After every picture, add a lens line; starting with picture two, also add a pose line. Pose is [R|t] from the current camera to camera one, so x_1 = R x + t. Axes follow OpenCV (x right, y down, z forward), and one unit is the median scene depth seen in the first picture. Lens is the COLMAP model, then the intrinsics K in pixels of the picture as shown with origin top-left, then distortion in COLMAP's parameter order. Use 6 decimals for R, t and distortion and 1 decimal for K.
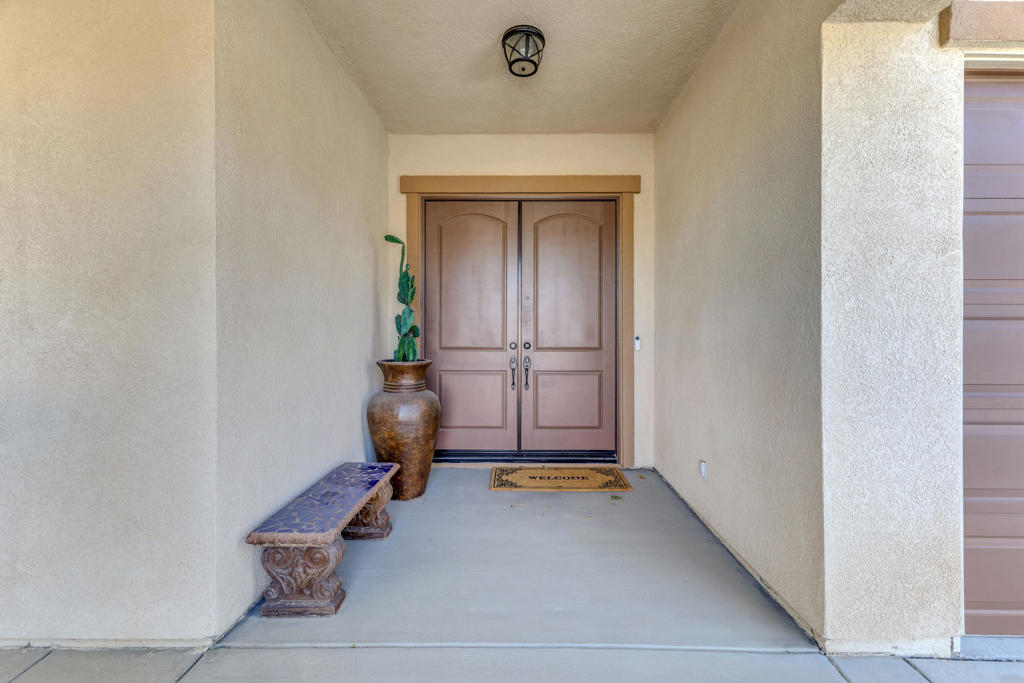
lens RADIAL K [[448.8, 0, 514.6], [0, 448.8, 332.8], [0, 0, 1]] dist [0.015929, 0.000124]
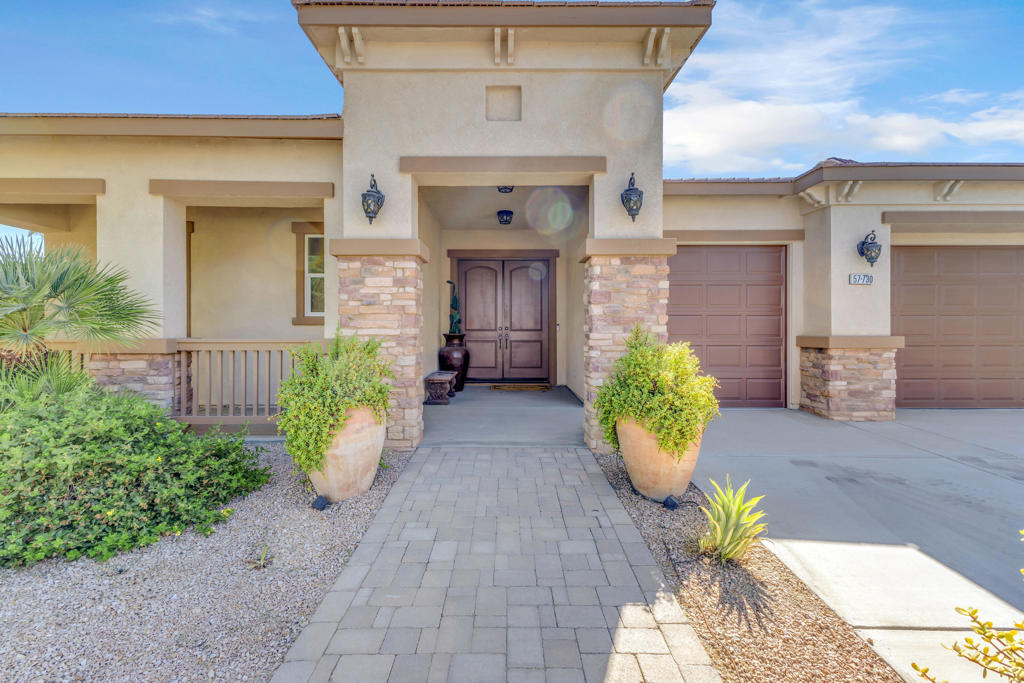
lens RADIAL K [[448.8, 0, 514.6], [0, 448.8, 332.8], [0, 0, 1]] dist [0.015929, 0.000124]
pose [[0.998723, -0.002307, 0.050469, -0.042633], [0.002426, 0.999994, -0.002295, 0.054226], [-0.050463, 0.002414, 0.998723, -1.133465]]
